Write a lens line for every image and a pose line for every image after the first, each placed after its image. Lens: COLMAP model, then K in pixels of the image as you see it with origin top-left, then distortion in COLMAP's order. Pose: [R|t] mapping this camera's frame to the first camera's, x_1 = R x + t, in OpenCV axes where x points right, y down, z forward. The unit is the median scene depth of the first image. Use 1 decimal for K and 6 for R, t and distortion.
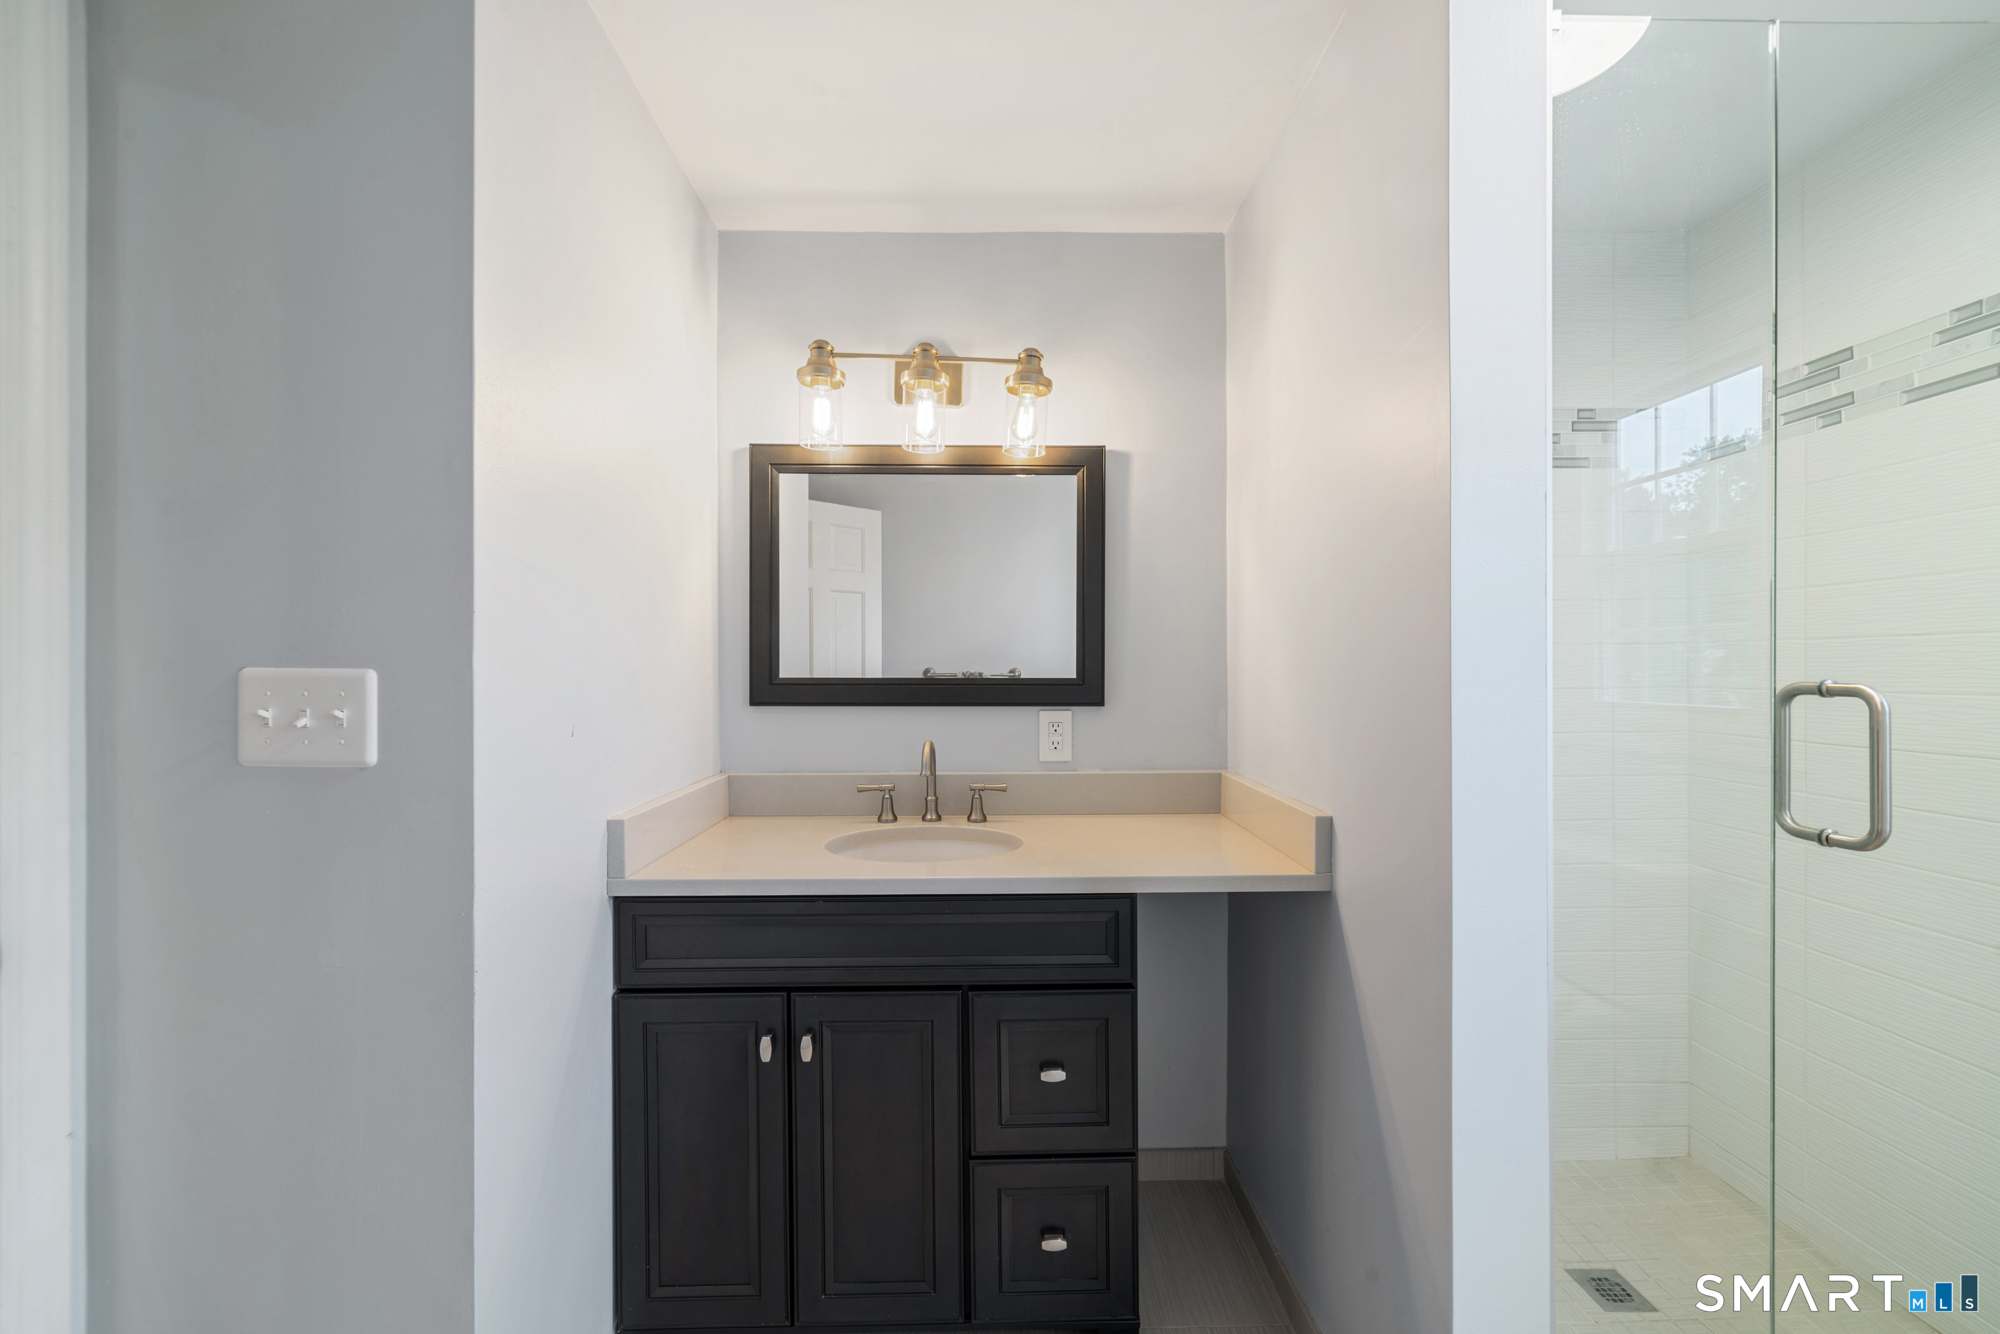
lens RADIAL K [[789.1, 0, 1001.0], [0, 789.1, 672.9], [0, 0, 1]] dist [-0.004176, 0.001600]
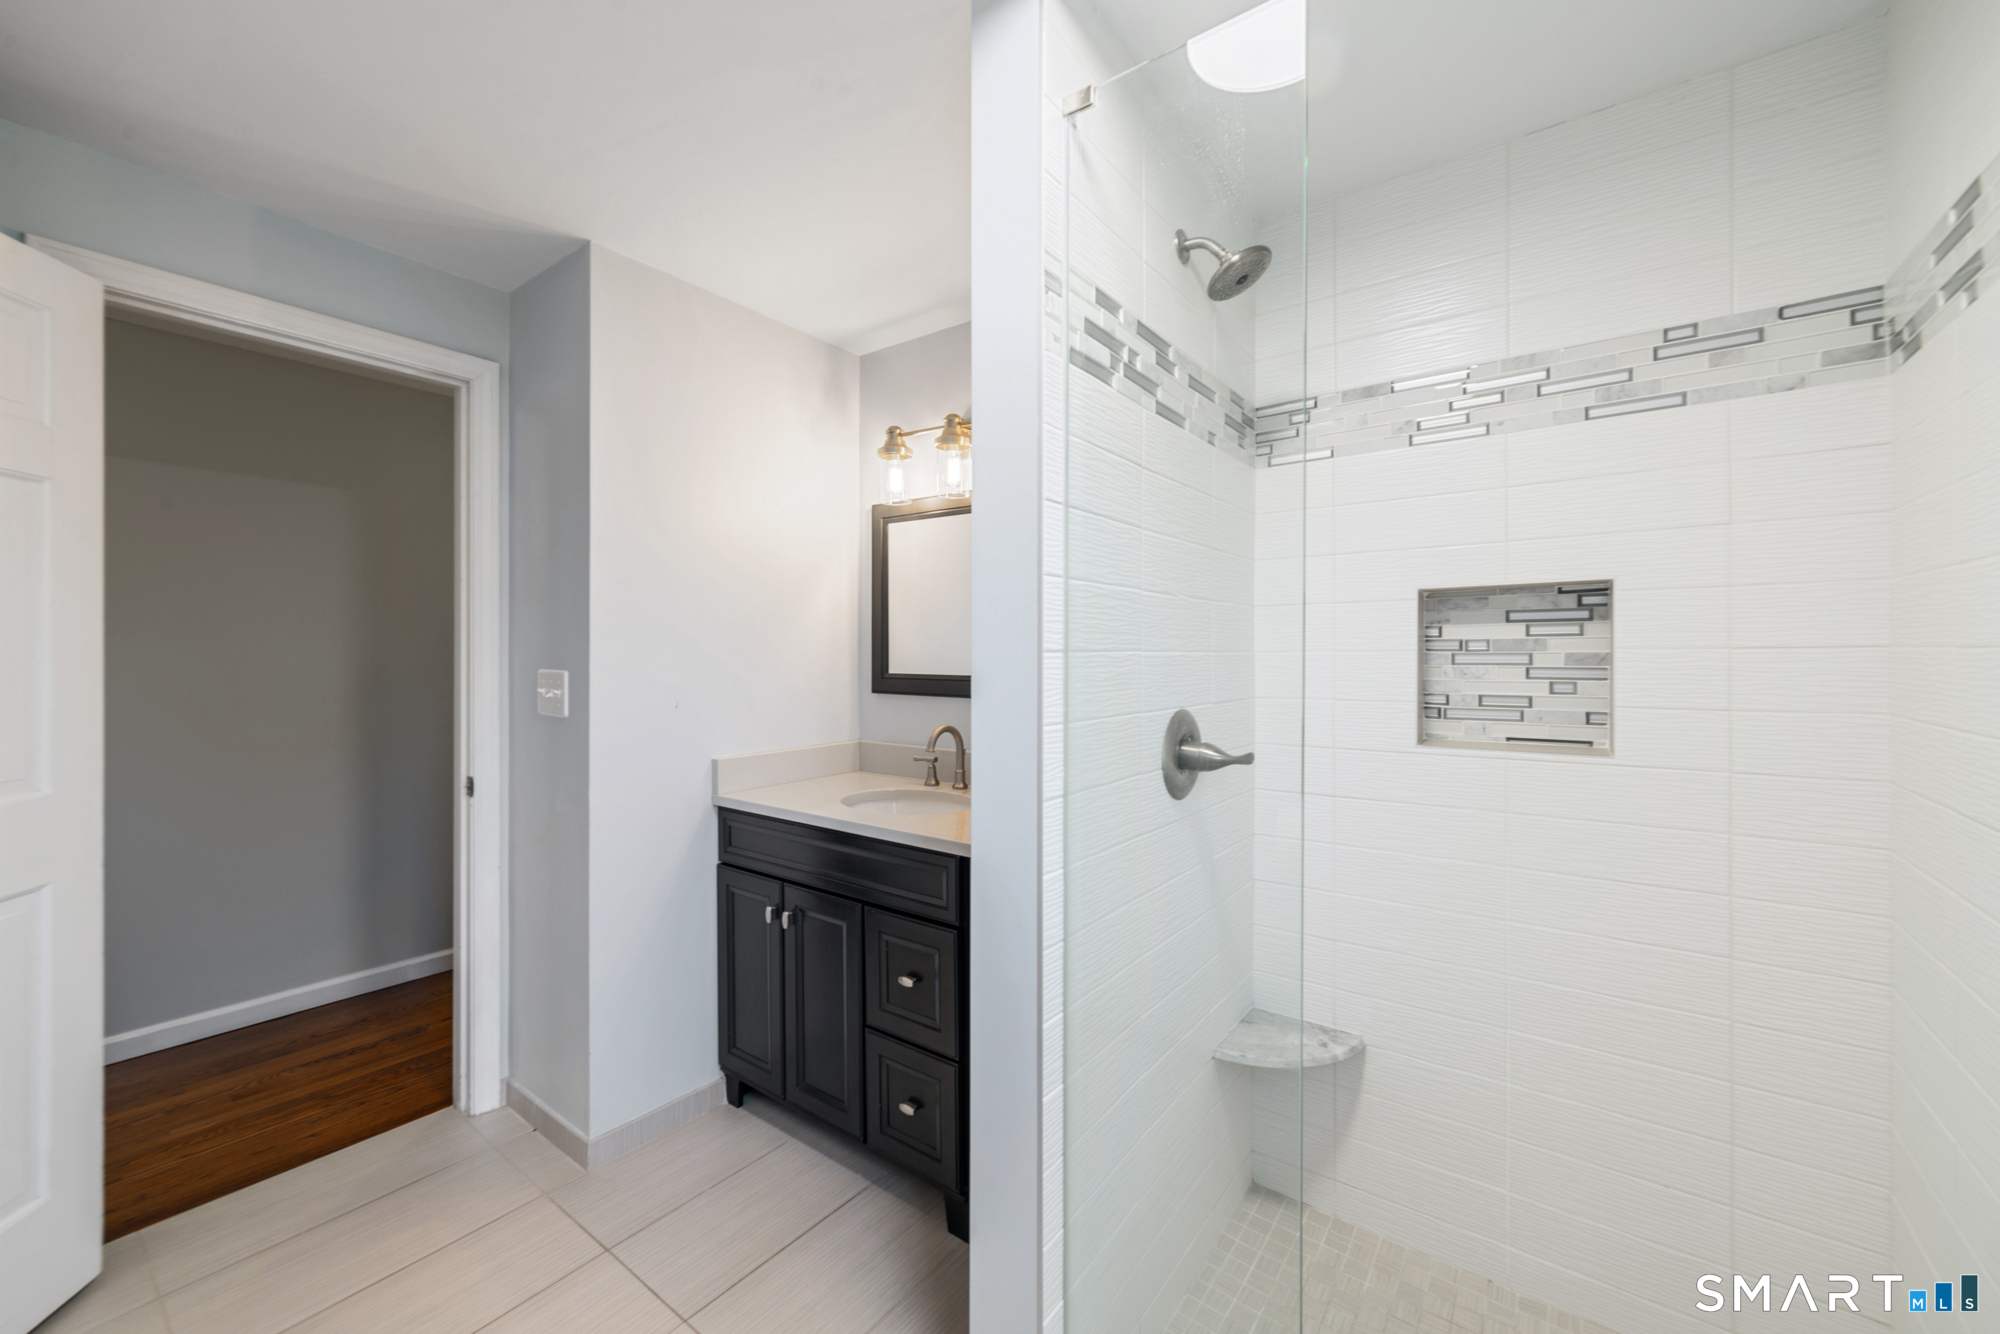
lens RADIAL K [[789.1, 0, 994.0], [0, 789.1, 656.1], [0, 0, 1]] dist [-0.004176, 0.001600]
pose [[0.787267, 0.005114, -0.616591, 0.750999], [-0.006264, 0.999980, 0.000297, -0.026650], [0.616581, 0.003628, 0.787283, 0.036454]]
